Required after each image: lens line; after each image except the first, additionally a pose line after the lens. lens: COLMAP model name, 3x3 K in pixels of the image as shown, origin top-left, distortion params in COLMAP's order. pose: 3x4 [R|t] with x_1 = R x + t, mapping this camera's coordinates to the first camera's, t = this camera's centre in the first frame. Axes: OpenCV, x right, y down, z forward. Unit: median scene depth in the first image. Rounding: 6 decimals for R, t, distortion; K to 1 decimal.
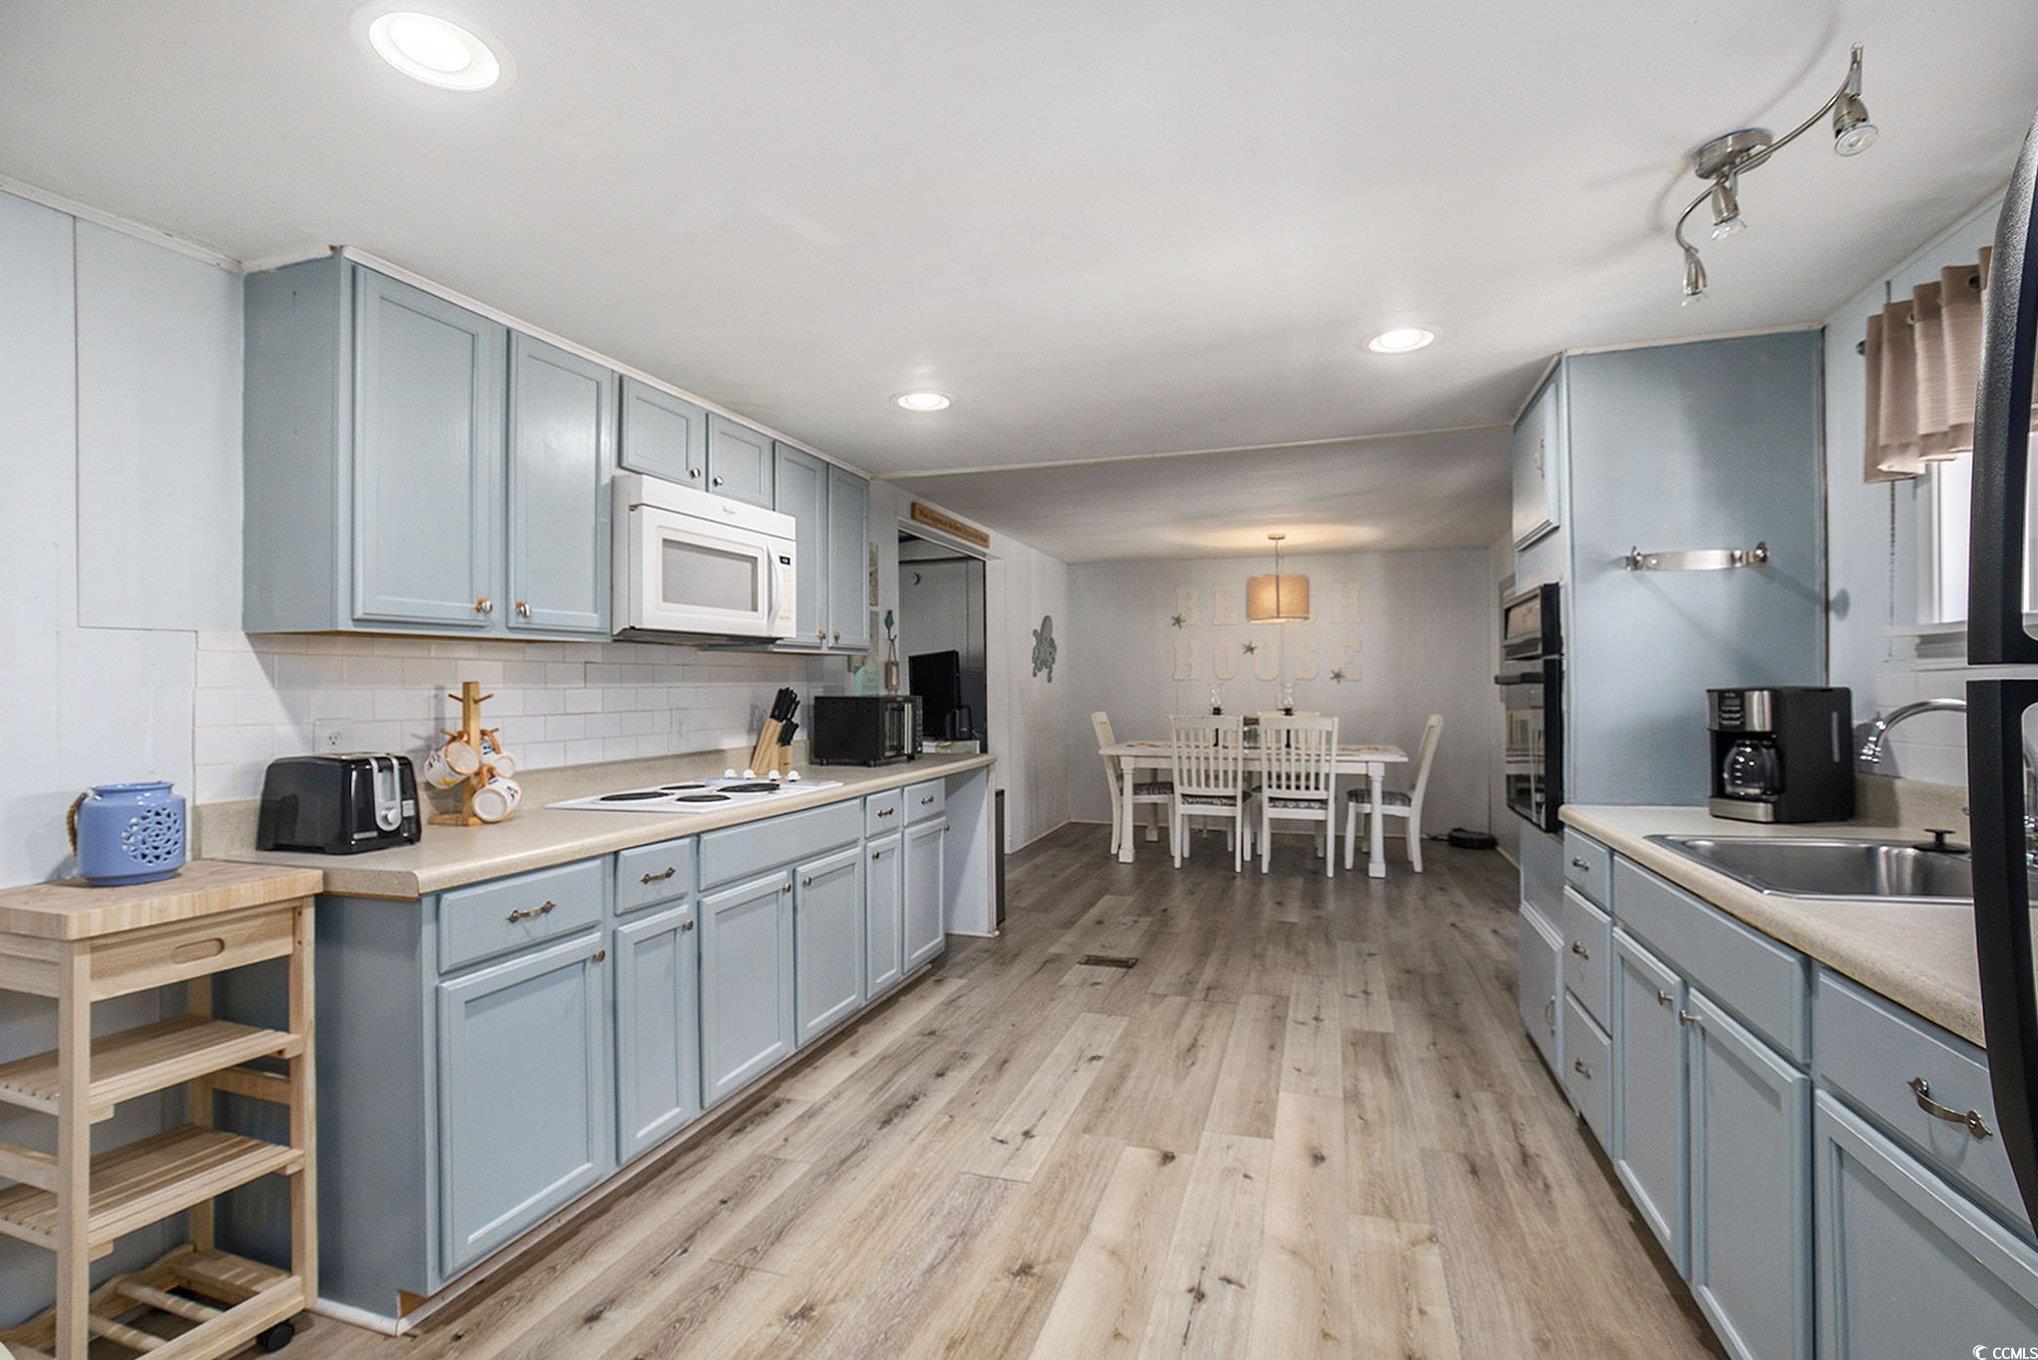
lens RADIAL K [[938.9, 0, 1037.6], [0, 938.9, 683.9], [0, 0, 1]] dist [-0.024197, 0.001023]
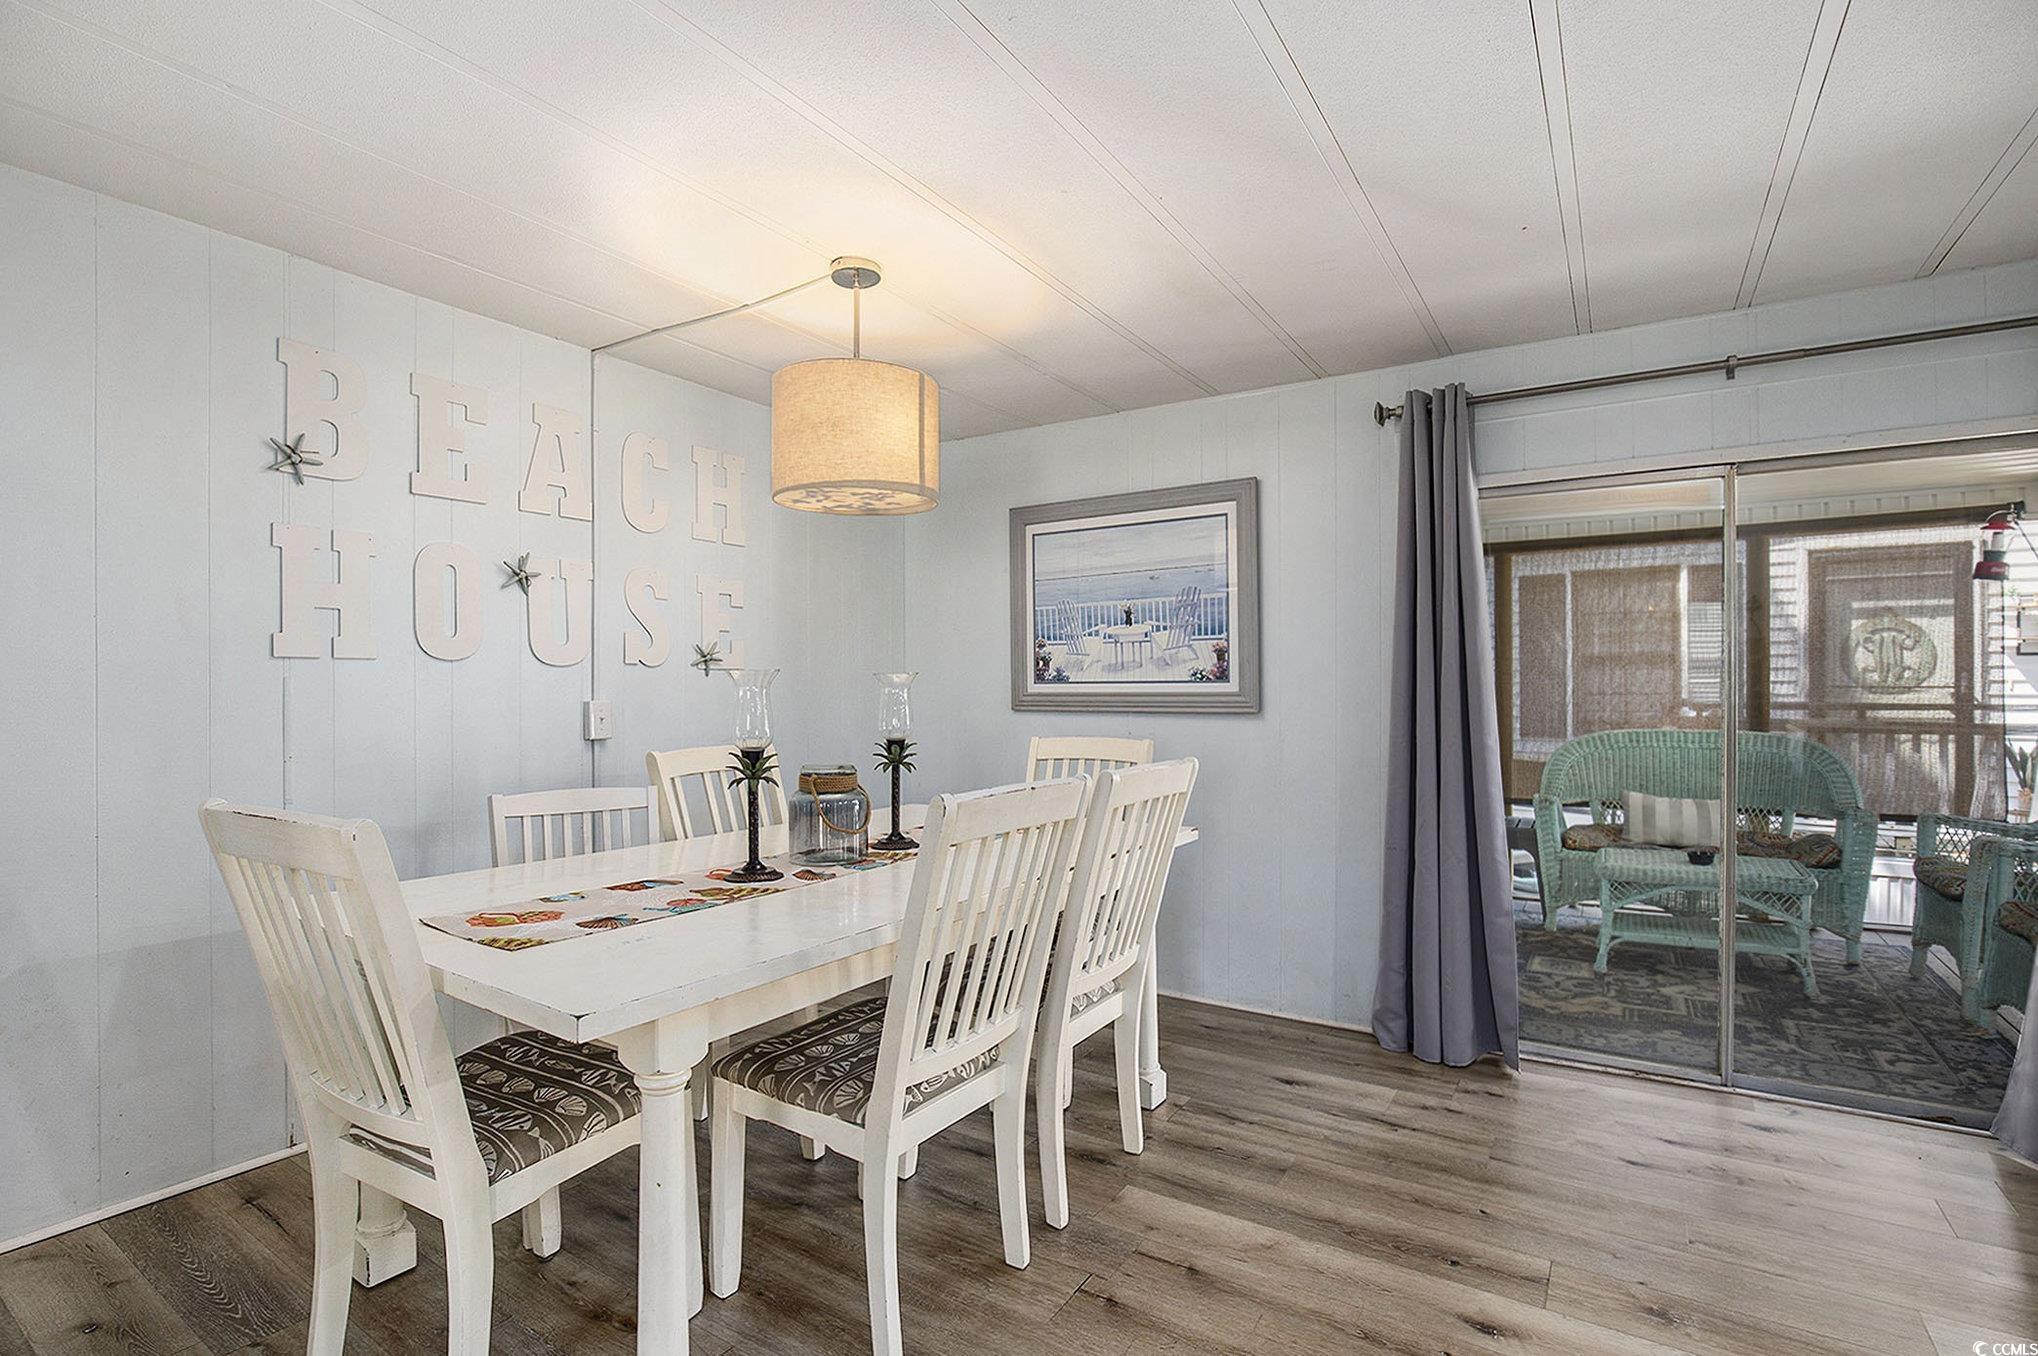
lens RADIAL K [[938.9, 0, 1037.6], [0, 938.9, 681.9], [0, 0, 1]] dist [-0.024197, 0.001023]
pose [[0.272489, 0.003548, 0.962152, -0.147312], [-0.002865, 0.999992, -0.002876, 0.007931], [-0.962154, -0.001973, 0.272497, 1.562211]]
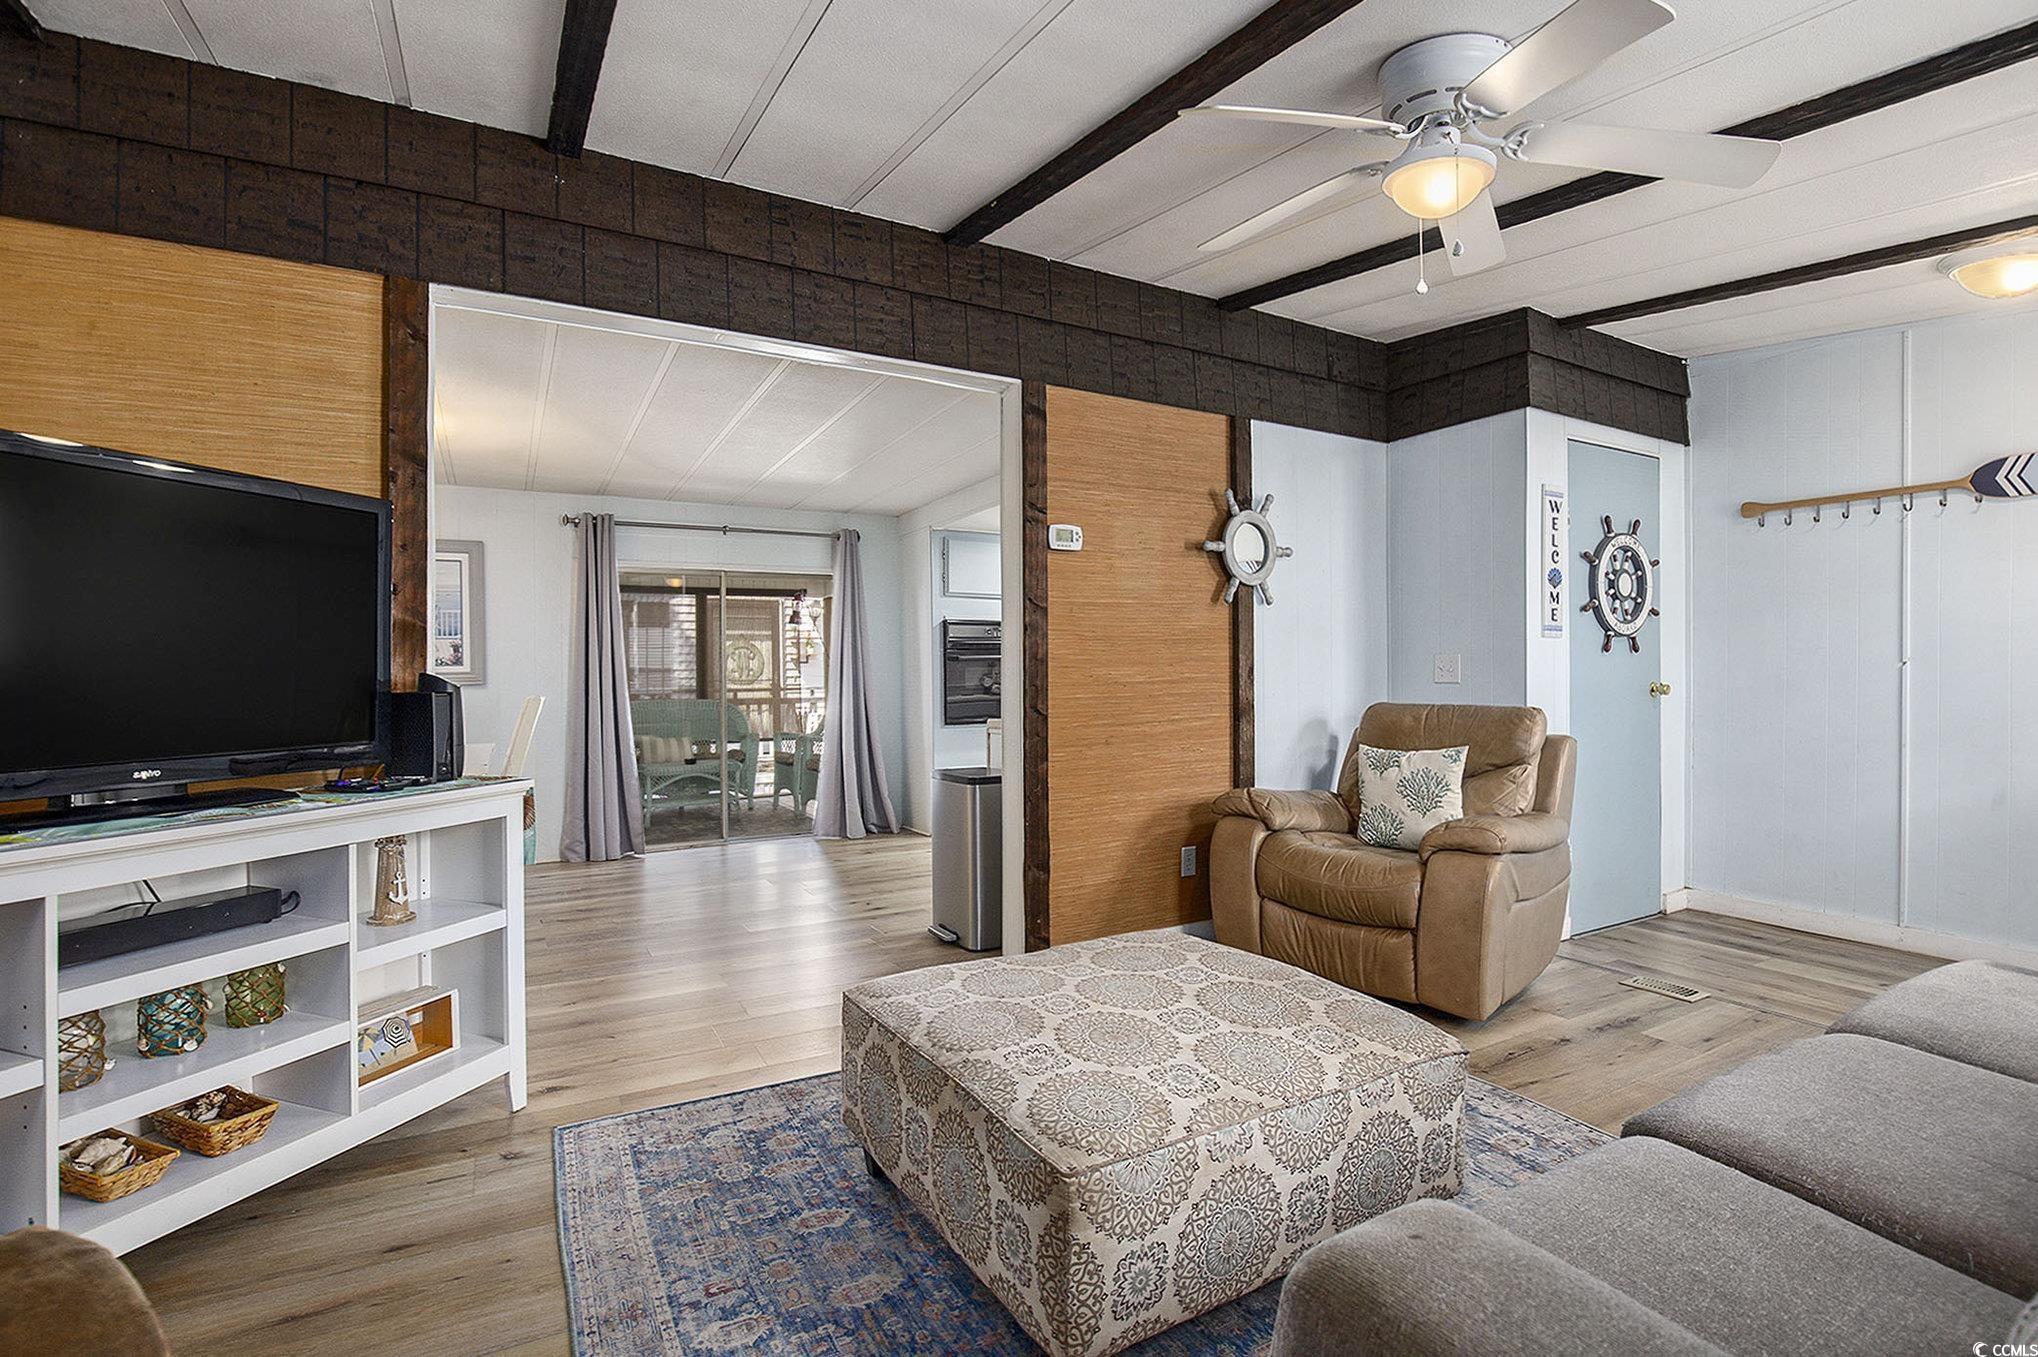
lens RADIAL K [[973.7, 0, 1070.2], [0, 973.7, 667.7], [0, 0, 1]] dist [0.030482, 0.000056]
pose [[-0.746231, 0.027961, 0.665099, -0.934202], [0.015159, 0.999572, -0.025015, 0.059840], [-0.665514, -0.008585, -0.746336, 2.137978]]
